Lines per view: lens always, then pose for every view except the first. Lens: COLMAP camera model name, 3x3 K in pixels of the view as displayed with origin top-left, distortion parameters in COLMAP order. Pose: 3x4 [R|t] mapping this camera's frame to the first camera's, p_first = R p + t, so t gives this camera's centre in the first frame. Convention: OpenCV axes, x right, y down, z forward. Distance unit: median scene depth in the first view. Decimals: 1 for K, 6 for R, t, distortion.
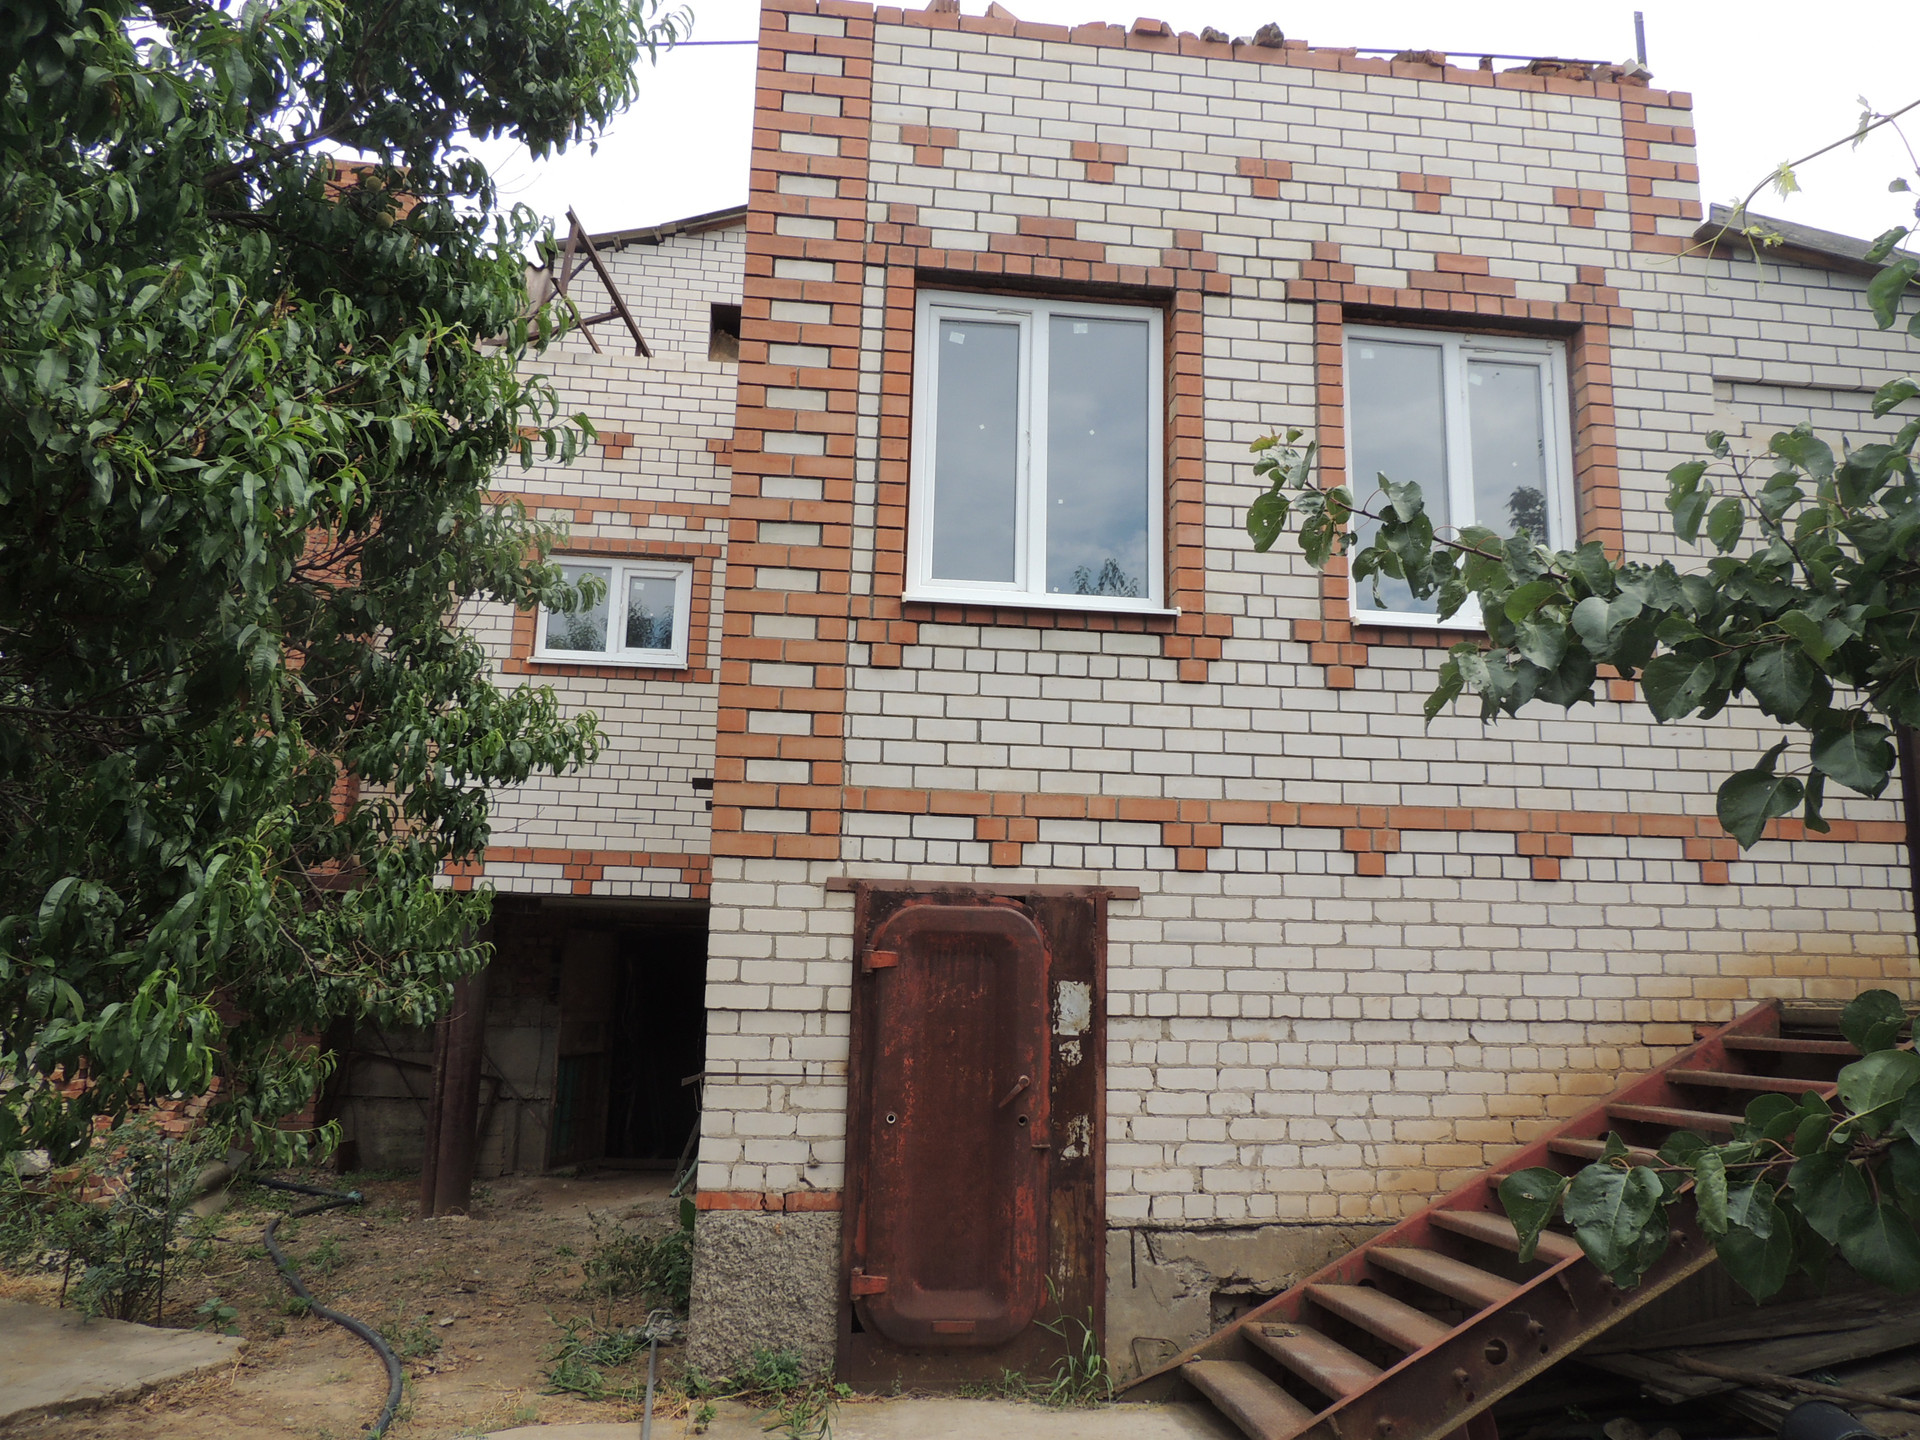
lens RADIAL K [[1363.9, 0, 962.9], [0, 1363.9, 726.2], [0, 0, 1]] dist [-0.014980, 0.000002]
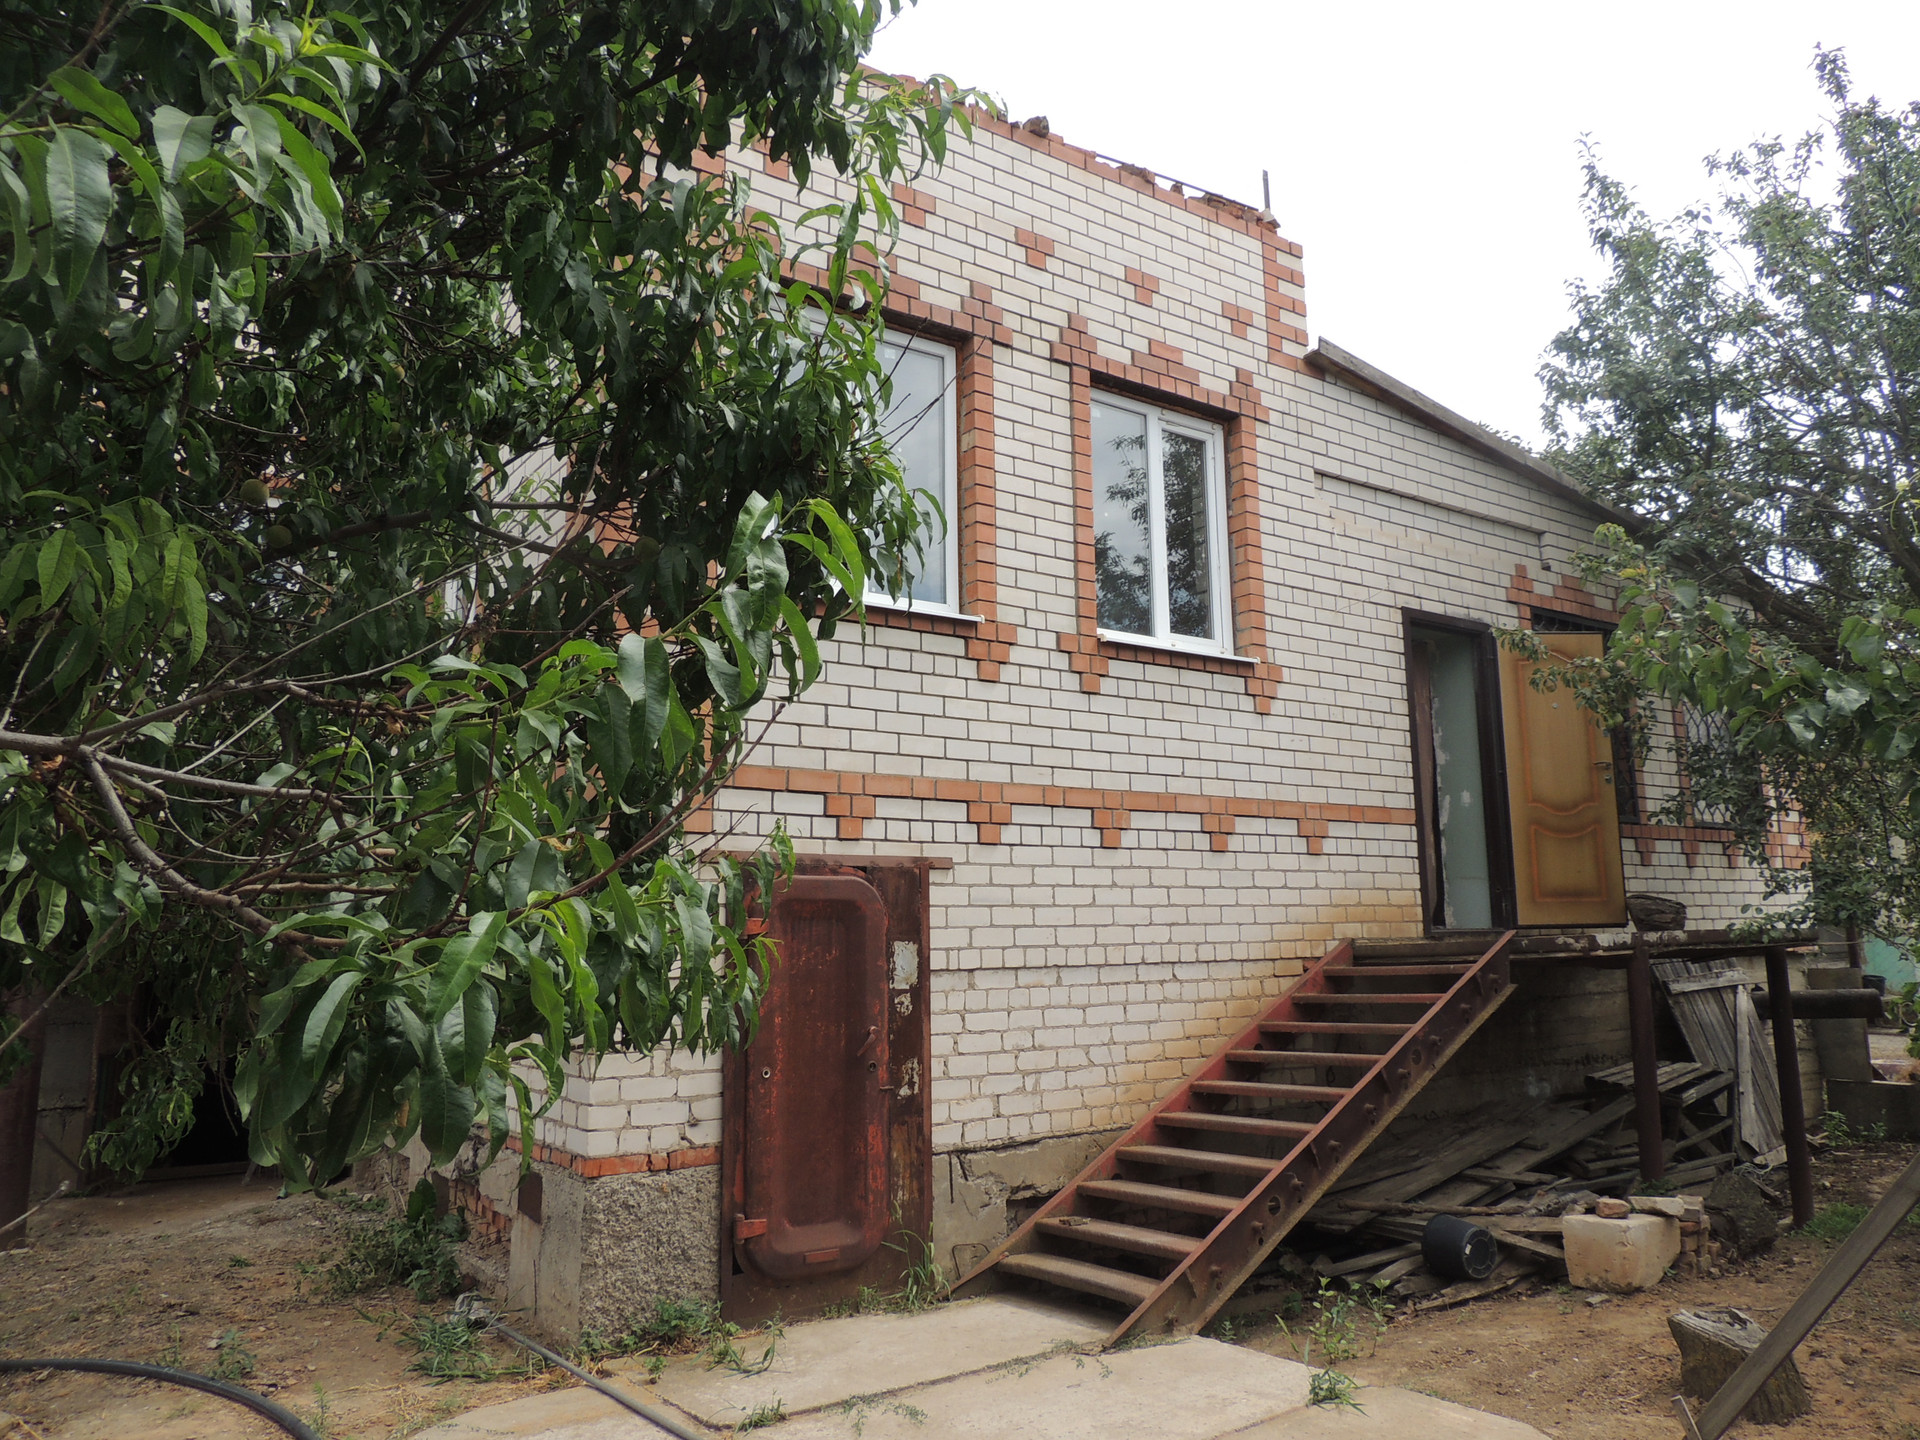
lens RADIAL K [[1408.9, 0, 994.5], [0, 1408.9, 692.3], [0, 0, 1]] dist [-0.010851, -0.003264]
pose [[0.868624, 0.054592, 0.492454, -0.430119], [-0.059457, 0.998214, -0.005784, -0.016694], [-0.491891, -0.024256, 0.870319, -0.049219]]
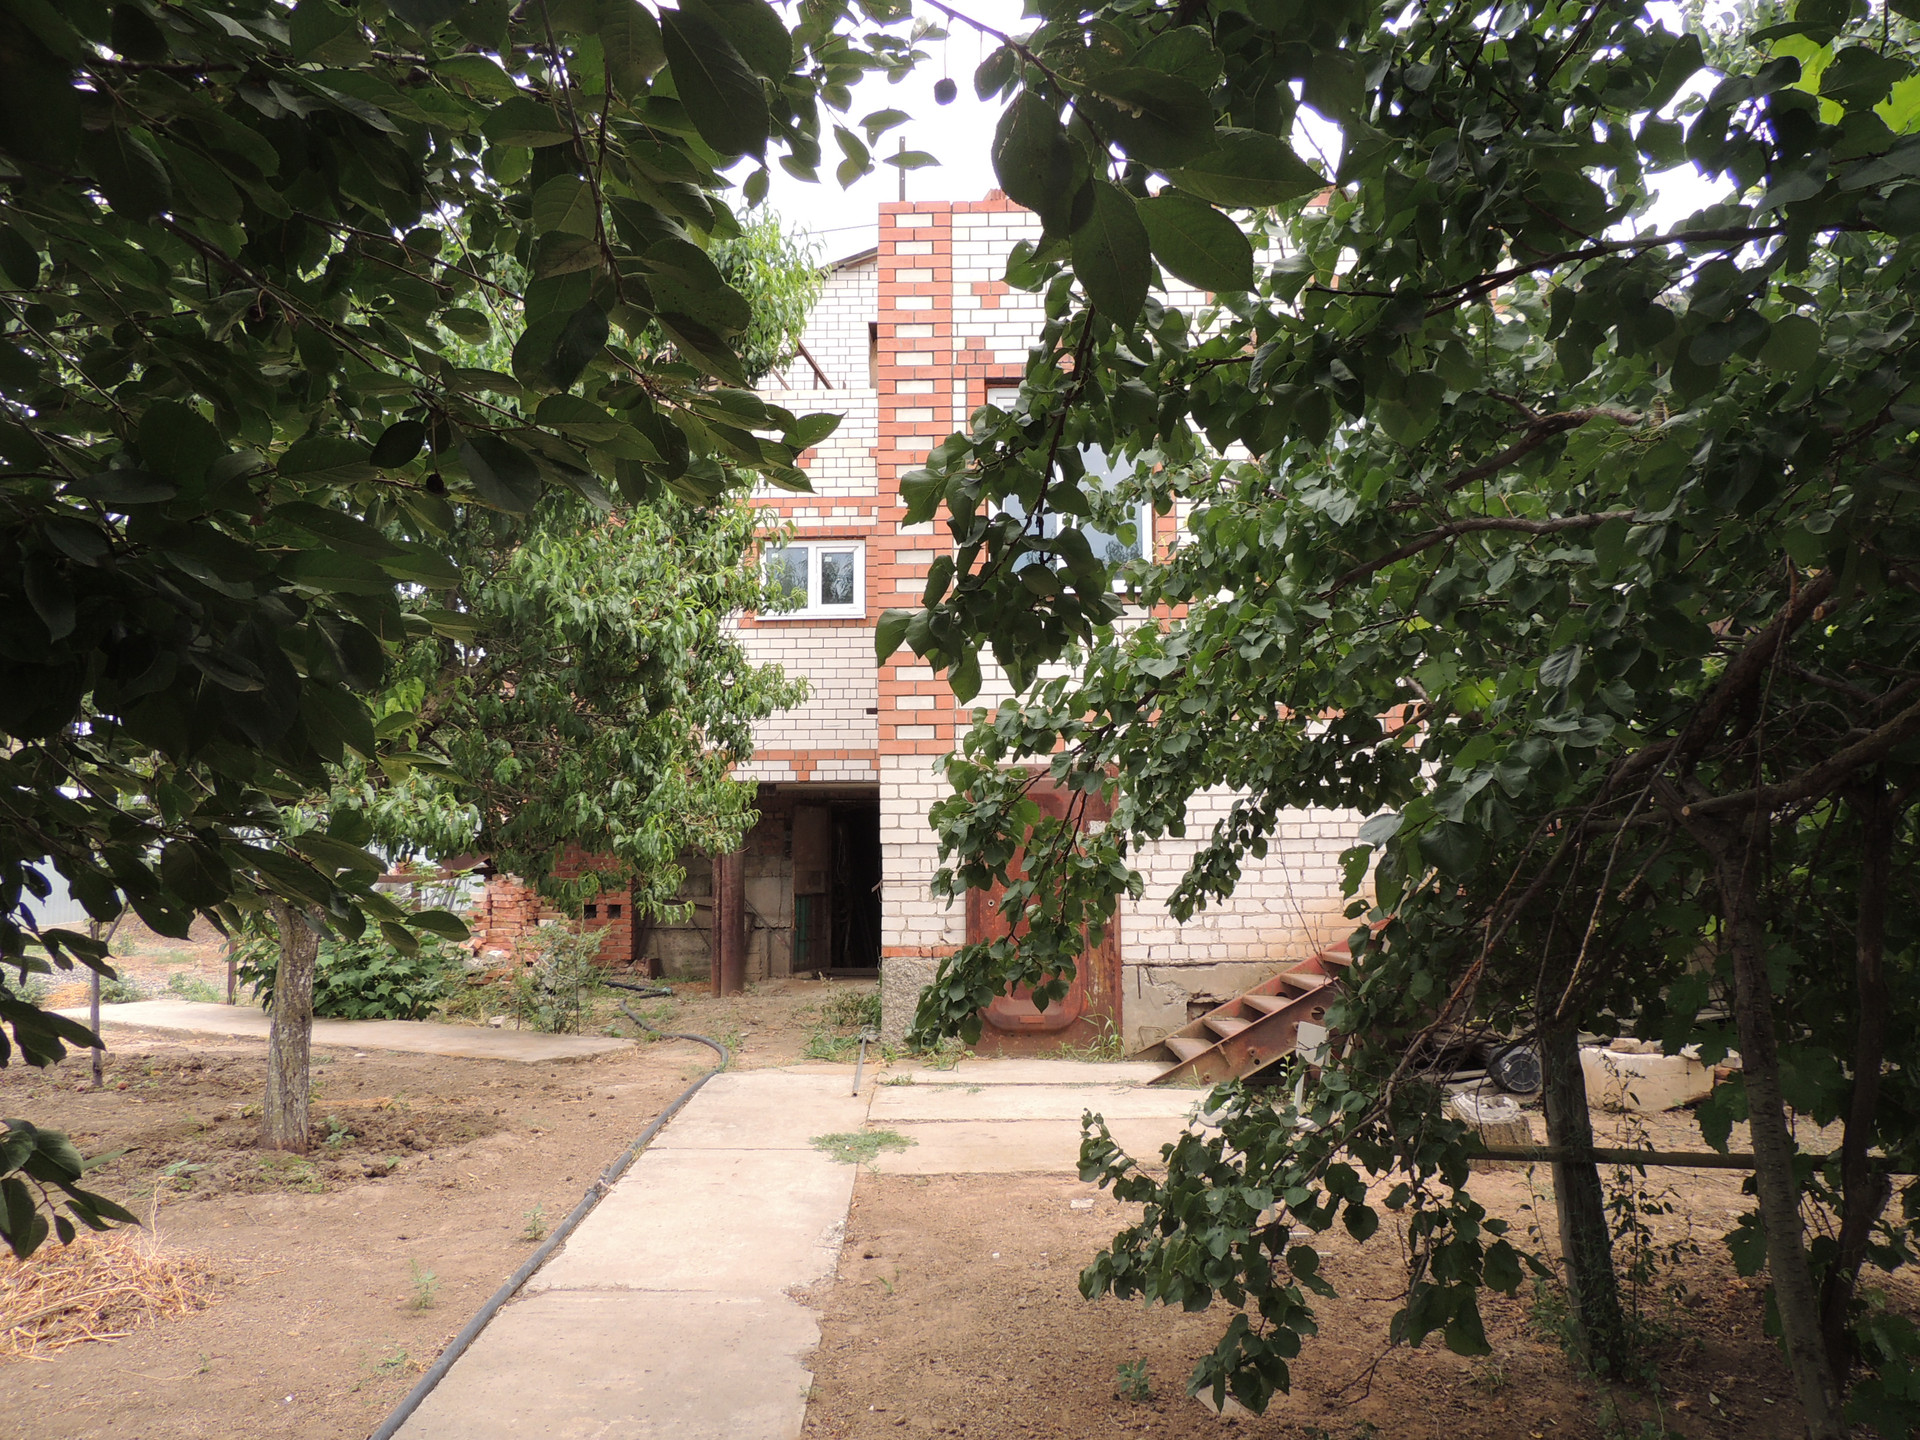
lens RADIAL K [[1363.9, 0, 962.9], [0, 1363.9, 726.2], [0, 0, 1]] dist [-0.014980, 0.000002]
pose [[0.988142, -0.044286, -0.147017, 0.162187], [0.057293, 0.994694, 0.085449, -0.075899], [0.142452, -0.092858, 0.985436, -0.626004]]
